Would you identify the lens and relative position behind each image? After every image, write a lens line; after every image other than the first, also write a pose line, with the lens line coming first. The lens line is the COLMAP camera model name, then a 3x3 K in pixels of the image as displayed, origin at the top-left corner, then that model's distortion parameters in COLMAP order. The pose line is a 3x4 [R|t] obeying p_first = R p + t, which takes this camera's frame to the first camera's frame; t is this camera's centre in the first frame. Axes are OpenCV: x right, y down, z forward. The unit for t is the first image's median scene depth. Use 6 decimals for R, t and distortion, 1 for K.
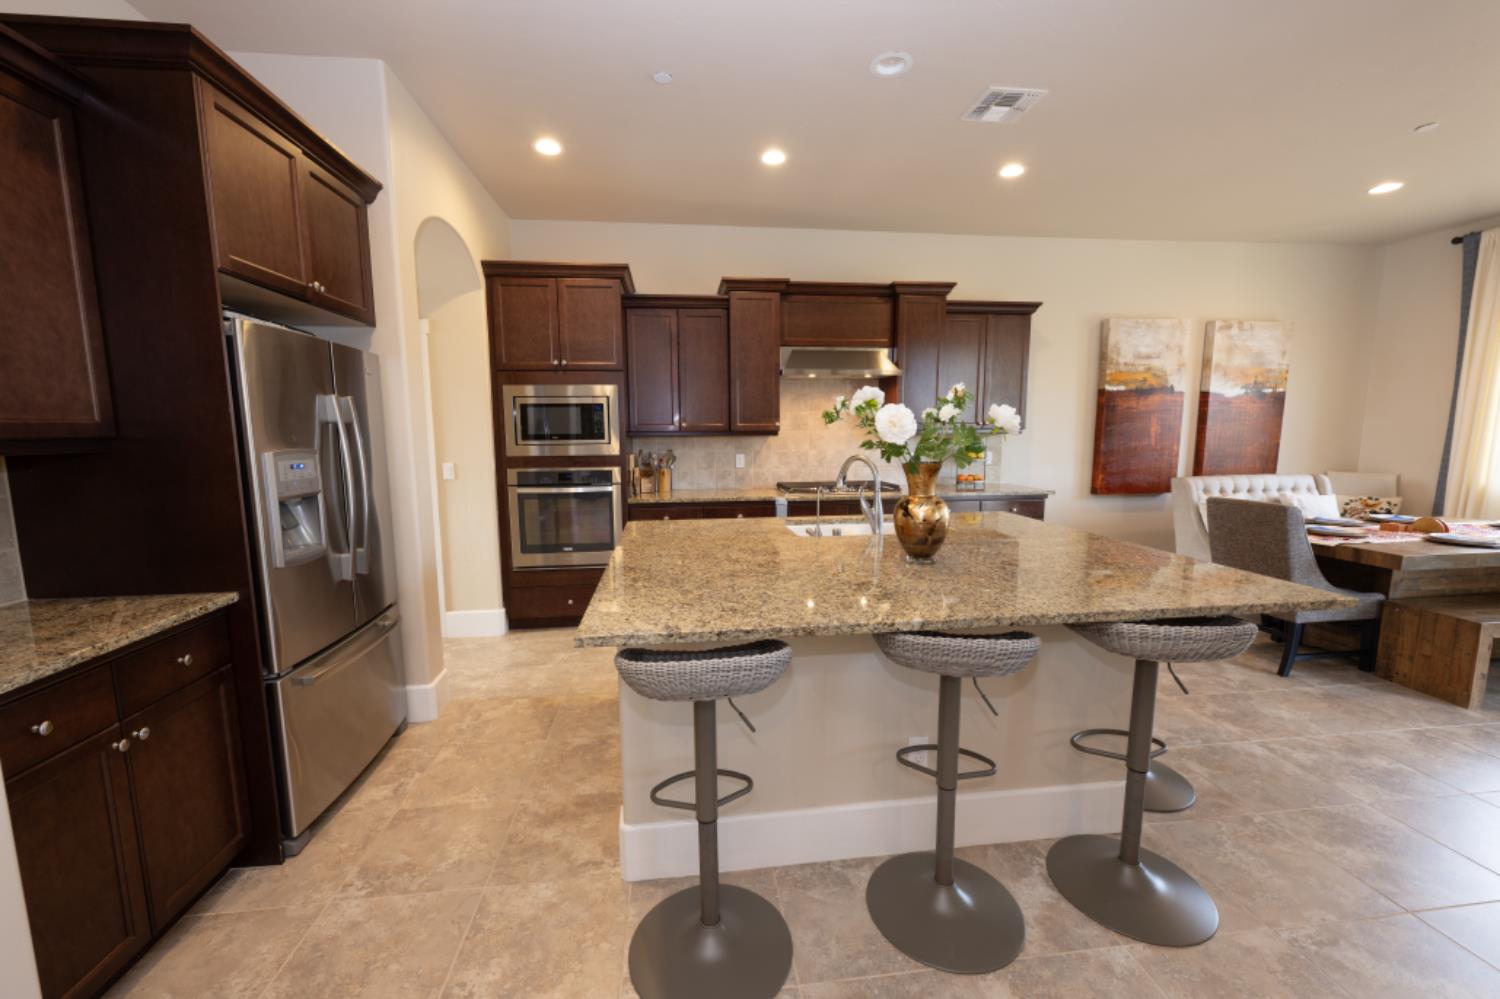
lens RADIAL K [[591.7, 0, 744.9], [0, 591.7, 503.5], [0, 0, 1]] dist [-0.001183, 0.000039]
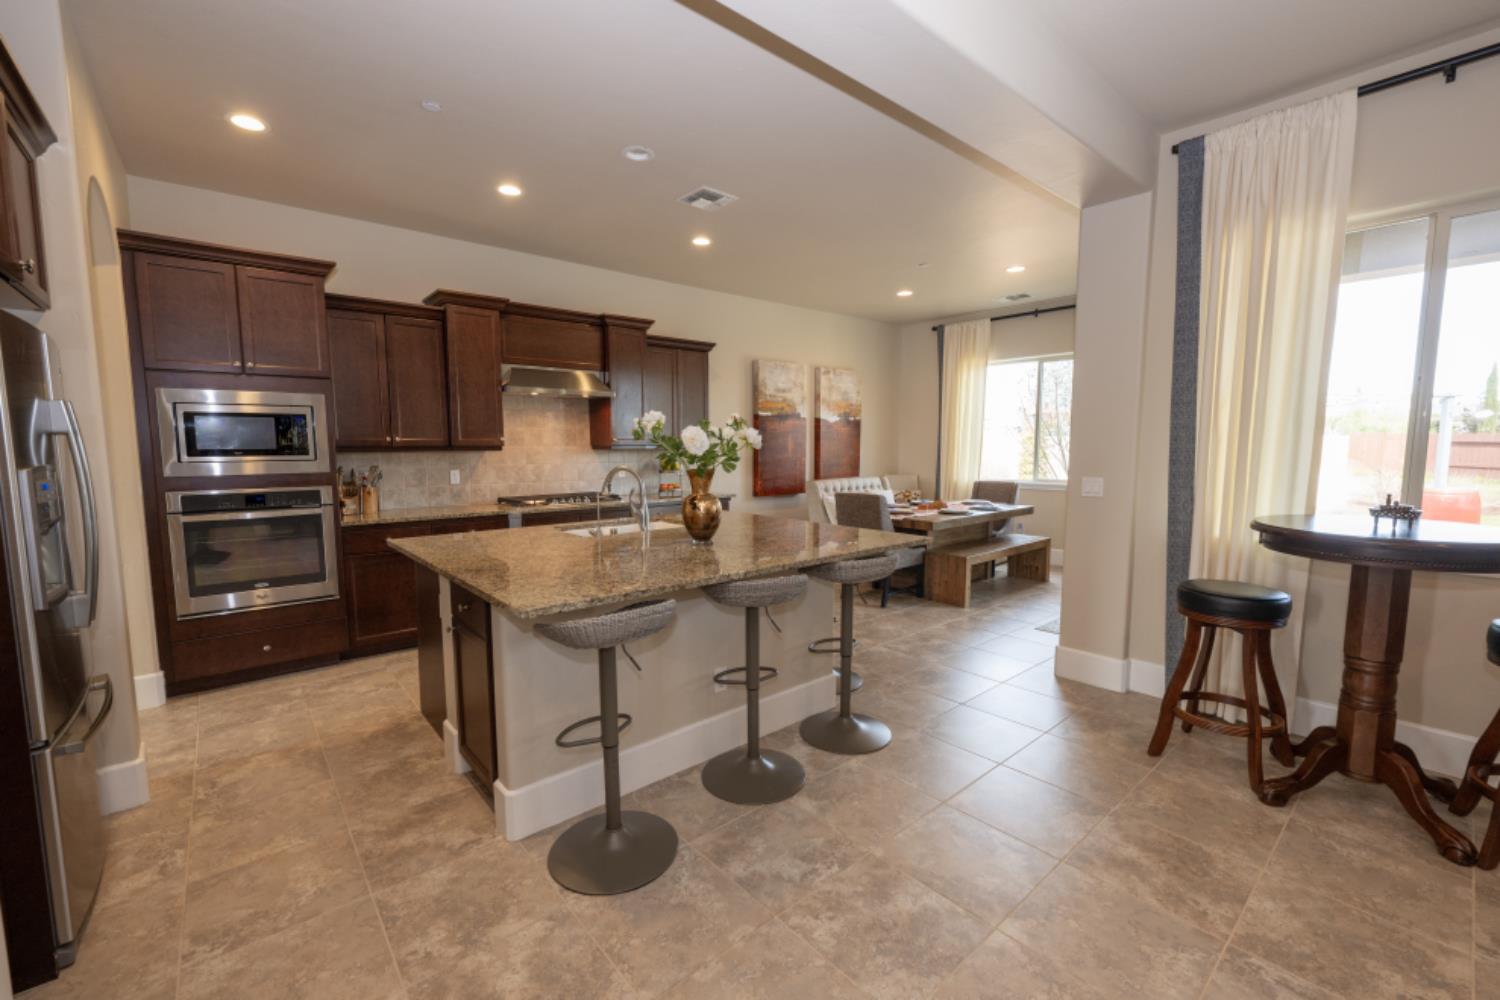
lens RADIAL K [[618.8, 0, 743.8], [0, 618.8, 505.3], [0, 0, 1]] dist [-0.000613, -0.000100]
pose [[0.833738, -0.050040, 0.549889, -0.189116], [0.065313, 0.997831, -0.008225, 0.014606], [-0.548284, 0.042773, 0.835198, -0.108126]]
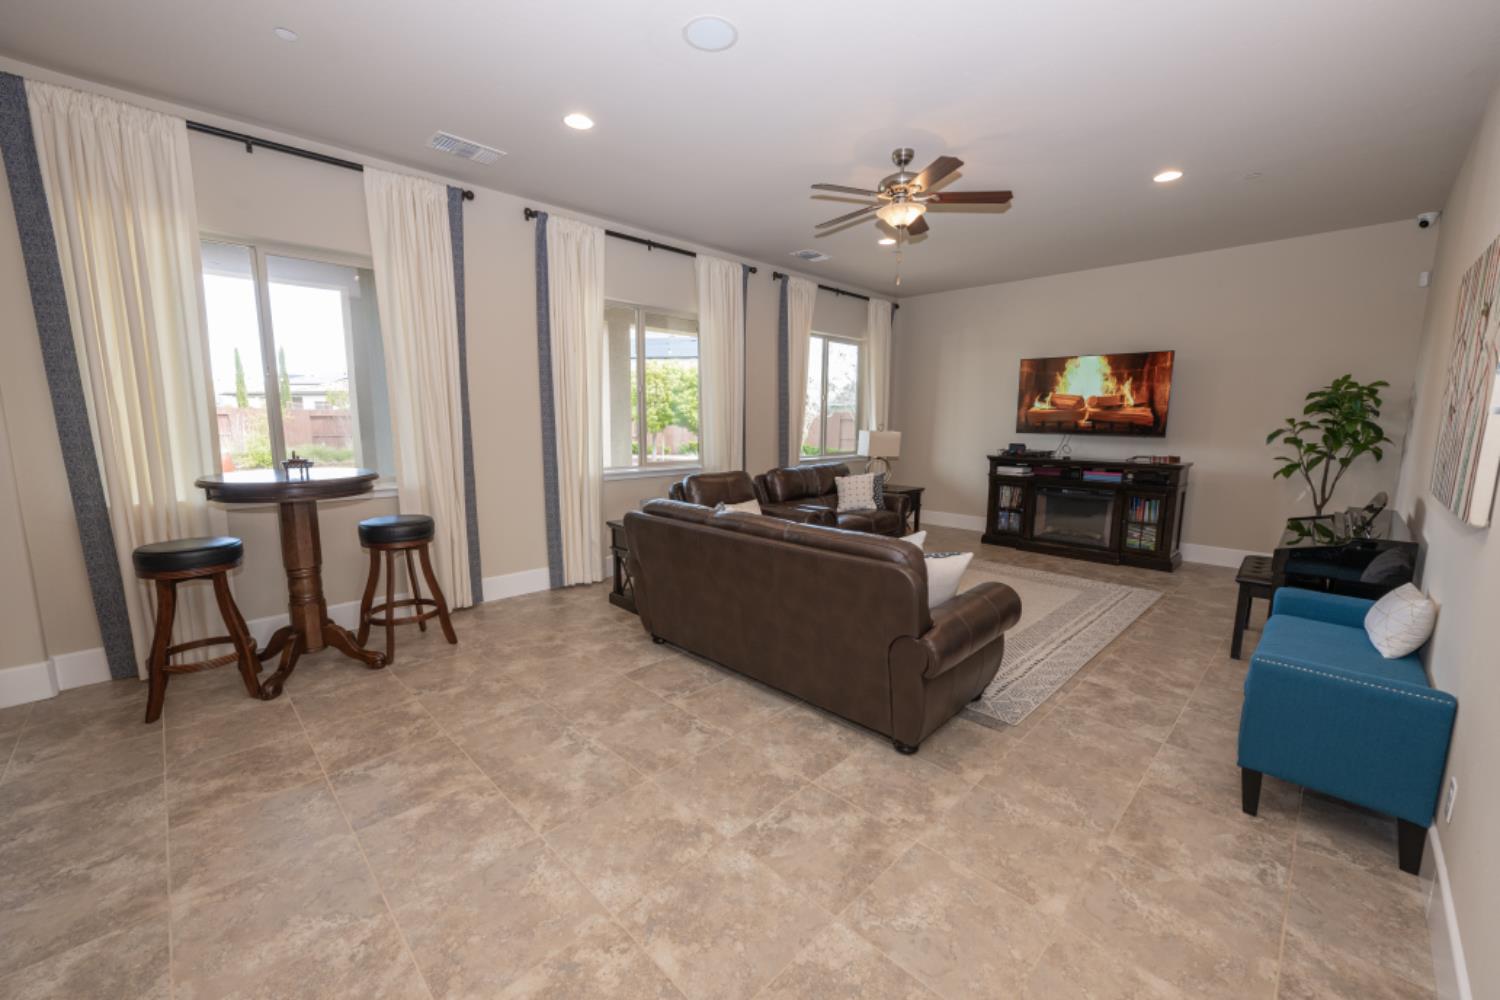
lens RADIAL K [[593.8, 0, 747.5], [0, 593.8, 502.2], [0, 0, 1]] dist [-0.001399, -0.000182]
pose [[-0.613043, -0.110367, 0.782303, -0.342269], [0.094100, 0.972945, 0.211003, -0.002508], [-0.784426, 0.202969, -0.586072, 0.028835]]
